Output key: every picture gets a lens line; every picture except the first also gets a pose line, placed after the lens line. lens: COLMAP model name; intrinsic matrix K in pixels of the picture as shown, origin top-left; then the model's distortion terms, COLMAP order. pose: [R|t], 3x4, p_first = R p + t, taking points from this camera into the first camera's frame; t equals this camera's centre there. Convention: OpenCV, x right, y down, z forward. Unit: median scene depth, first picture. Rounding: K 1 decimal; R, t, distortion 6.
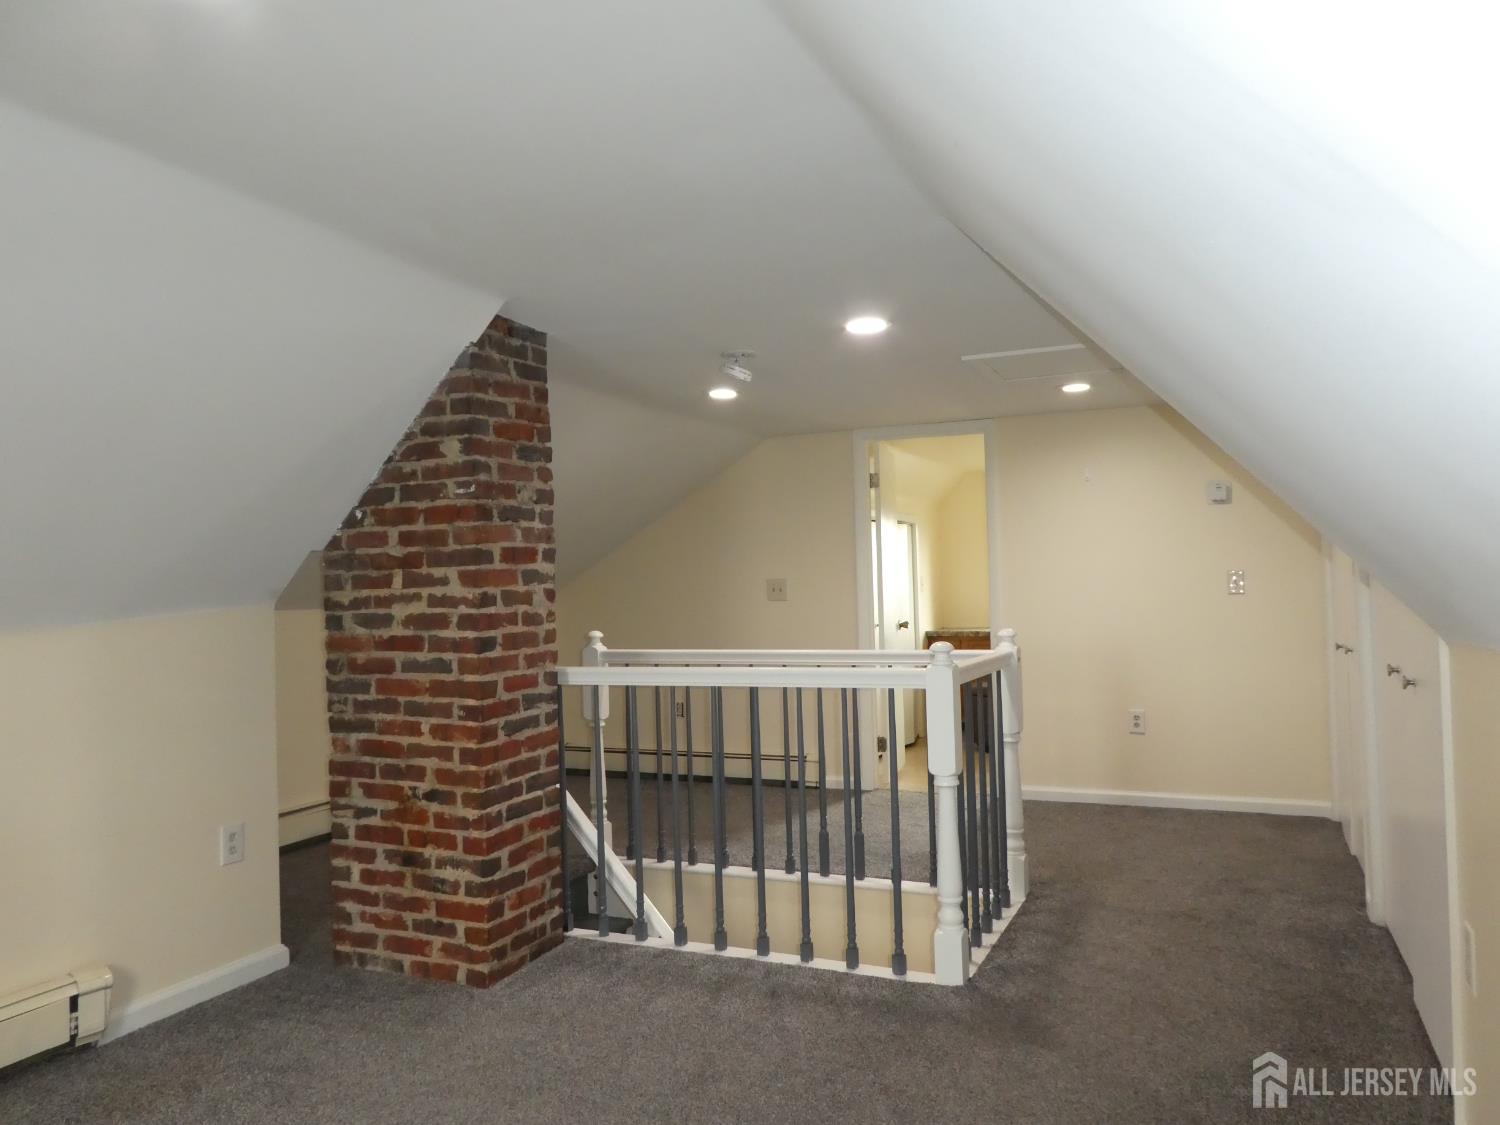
lens RADIAL K [[1076.9, 0, 755.4], [0, 1076.9, 563.2], [0, 0, 1]] dist [-0.022439, 0.001482]
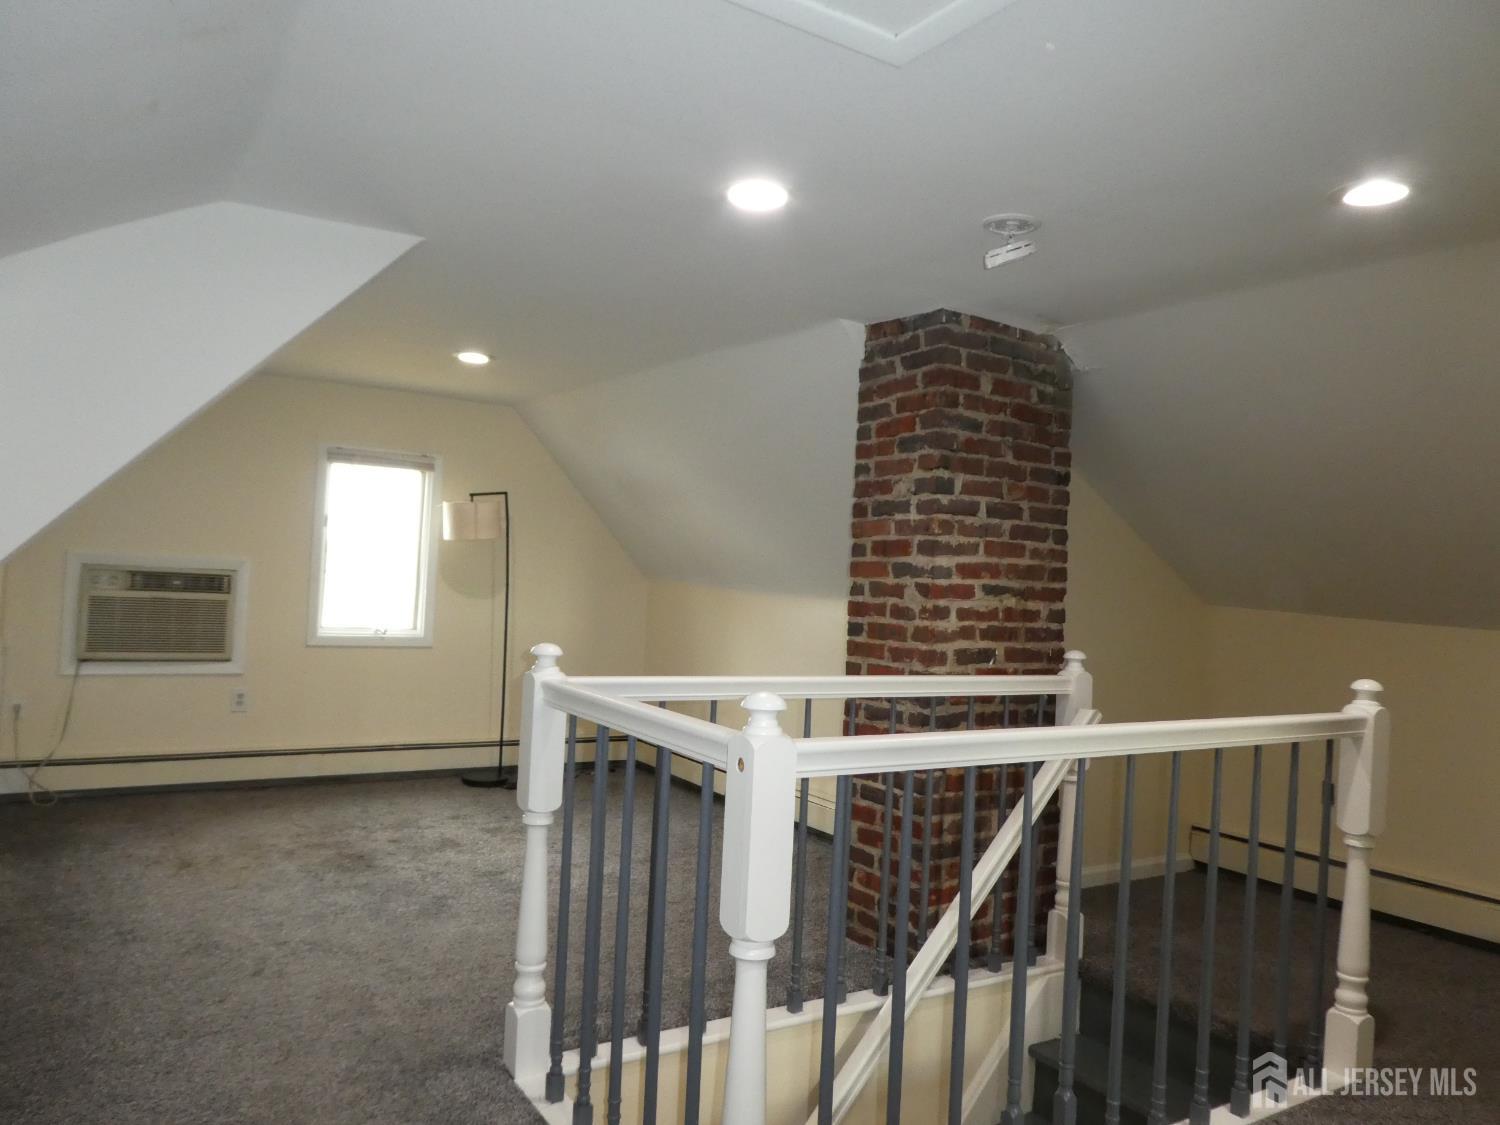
lens RADIAL K [[1076.9, 0, 756.8], [0, 1076.9, 557.8], [0, 0, 1]] dist [-0.022439, 0.001482]
pose [[-0.548676, -0.019308, -0.835812, 0.700104], [-0.019477, 0.999757, -0.010310, 0.014692], [0.835808, 0.010622, -0.548919, 1.453085]]
